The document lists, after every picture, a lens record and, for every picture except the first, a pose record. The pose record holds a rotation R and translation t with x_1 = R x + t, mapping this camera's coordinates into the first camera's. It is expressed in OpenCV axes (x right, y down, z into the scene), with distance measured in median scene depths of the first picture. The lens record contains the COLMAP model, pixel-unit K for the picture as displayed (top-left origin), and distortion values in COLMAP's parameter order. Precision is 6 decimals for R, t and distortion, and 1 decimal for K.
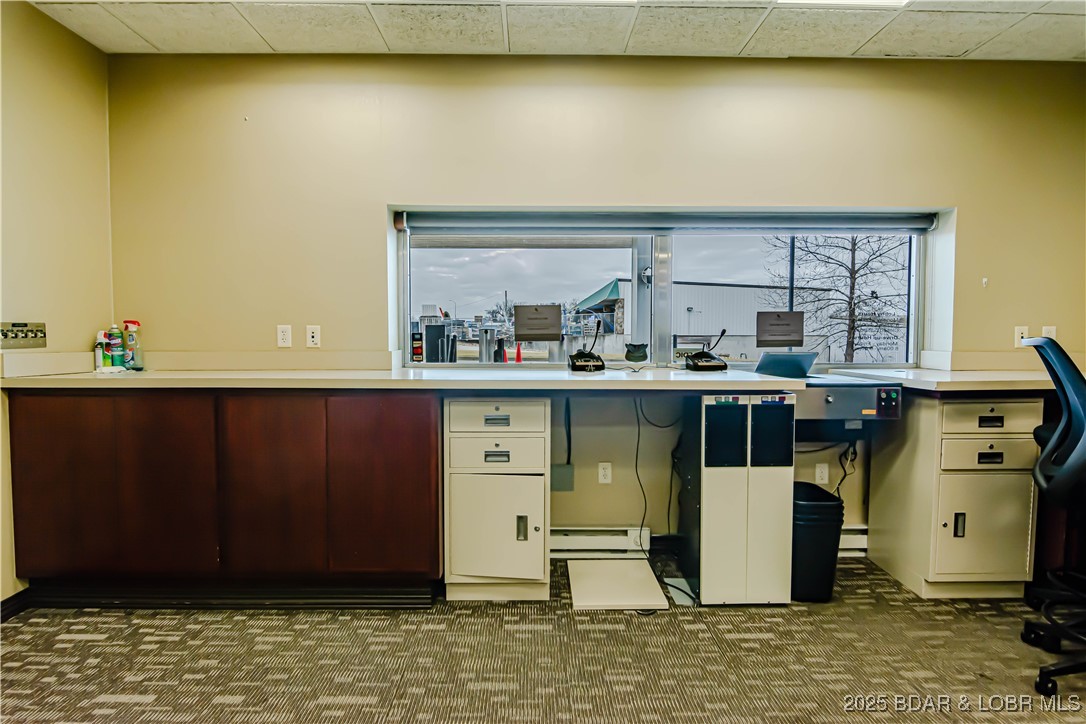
lens RADIAL K [[522.5, 0, 536.5], [0, 522.5, 358.6], [0, 0, 1]] dist [-0.009352, -0.003101]
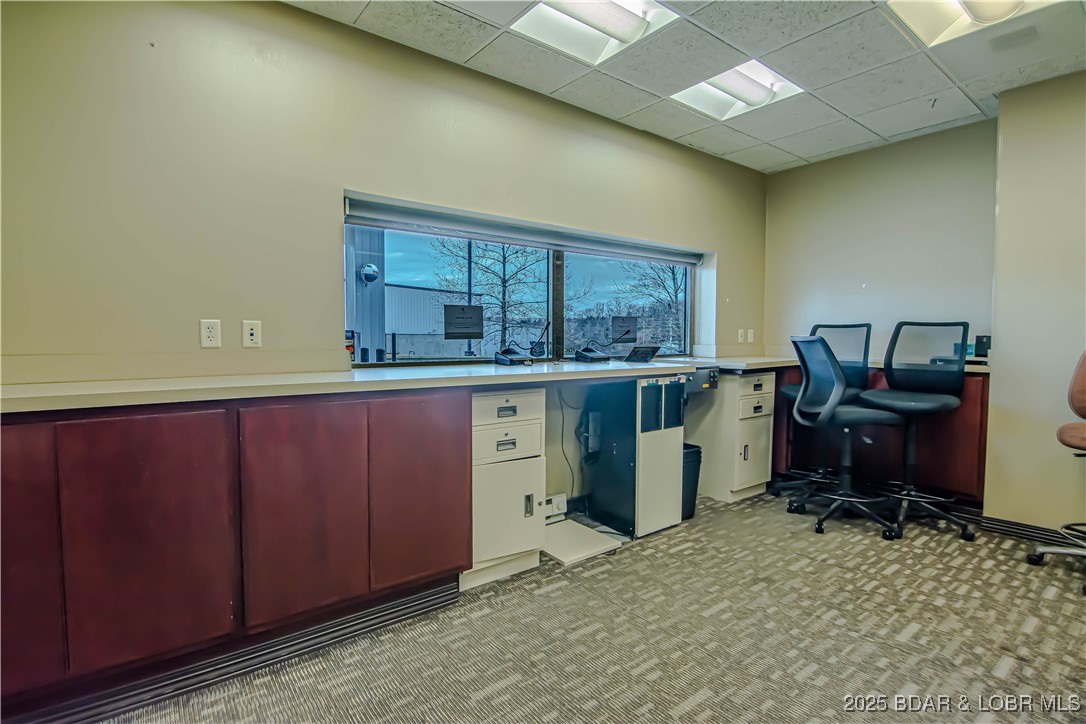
lens RADIAL K [[522.5, 0, 525.2], [0, 522.5, 358.1], [0, 0, 1]] dist [-0.009352, -0.003101]
pose [[0.805998, -0.023491, 0.591452, -0.691110], [0.022680, 0.999704, 0.008797, -0.002168], [-0.591484, 0.006324, 0.806292, 0.097578]]
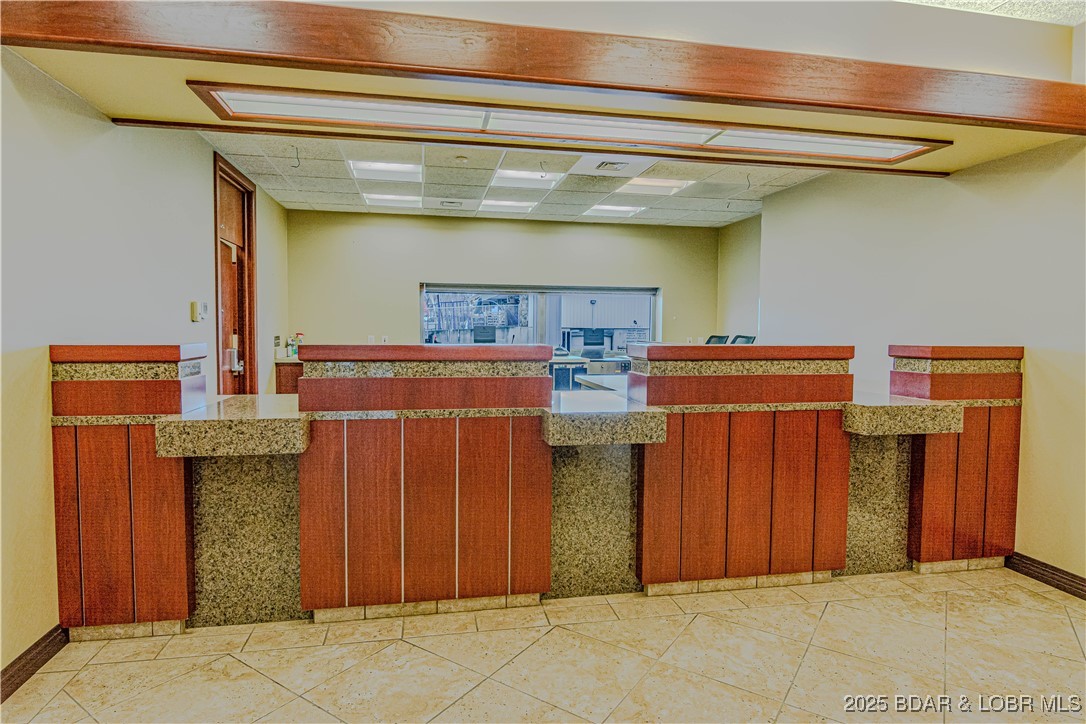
lens RADIAL K [[587.2, 0, 544.1], [0, 587.2, 363.9], [0, 0, 1]] dist [-0.001349, -0.000179]
pose [[0.981721, -0.003741, 0.190289, -0.280783], [-0.000145, 0.999792, 0.020402, 0.006593], [-0.190325, -0.020056, 0.981516, -1.836050]]
